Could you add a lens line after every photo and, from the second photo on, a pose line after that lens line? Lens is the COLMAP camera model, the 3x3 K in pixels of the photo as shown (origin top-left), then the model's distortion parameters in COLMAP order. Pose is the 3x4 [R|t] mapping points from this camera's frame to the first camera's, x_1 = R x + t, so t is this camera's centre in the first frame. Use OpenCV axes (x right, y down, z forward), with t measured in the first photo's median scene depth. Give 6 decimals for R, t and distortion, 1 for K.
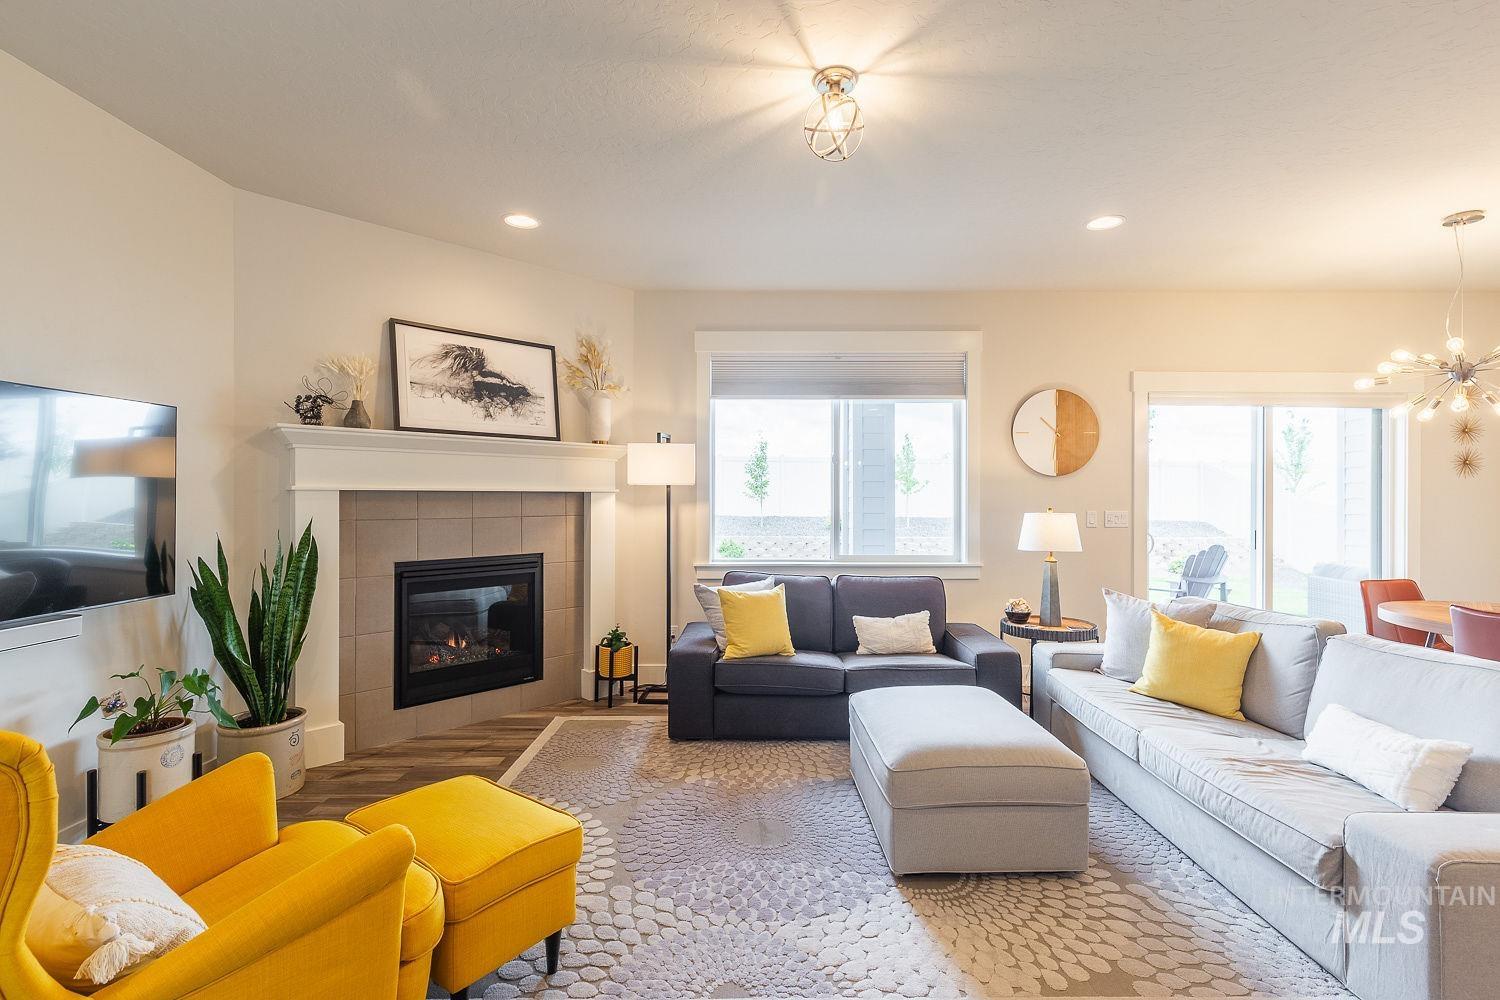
lens RADIAL K [[677.4, 0, 757.7], [0, 677.4, 497.6], [0, 0, 1]] dist [0.003351, 0.001862]
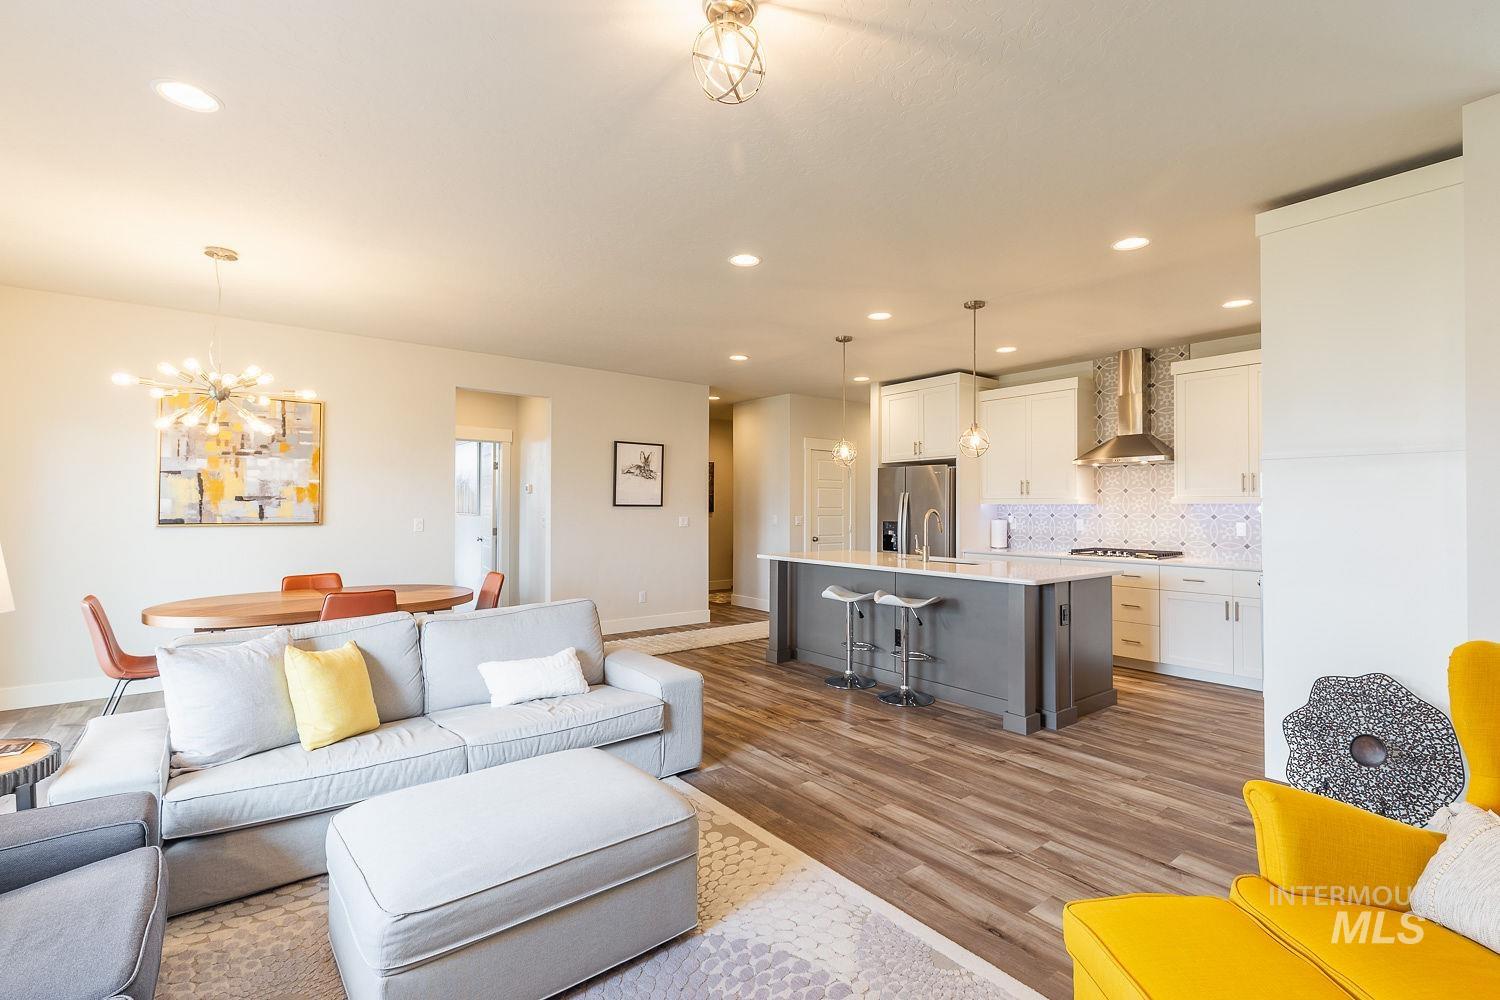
lens RADIAL K [[677.4, 0, 764.0], [0, 677.4, 500.4], [0, 0, 1]] dist [0.003351, 0.001862]
pose [[-0.628751, 0.002675, 0.777602, -0.324778], [-0.005391, 0.999955, -0.007799, -0.004655], [-0.777588, -0.009096, -0.628708, 0.871502]]
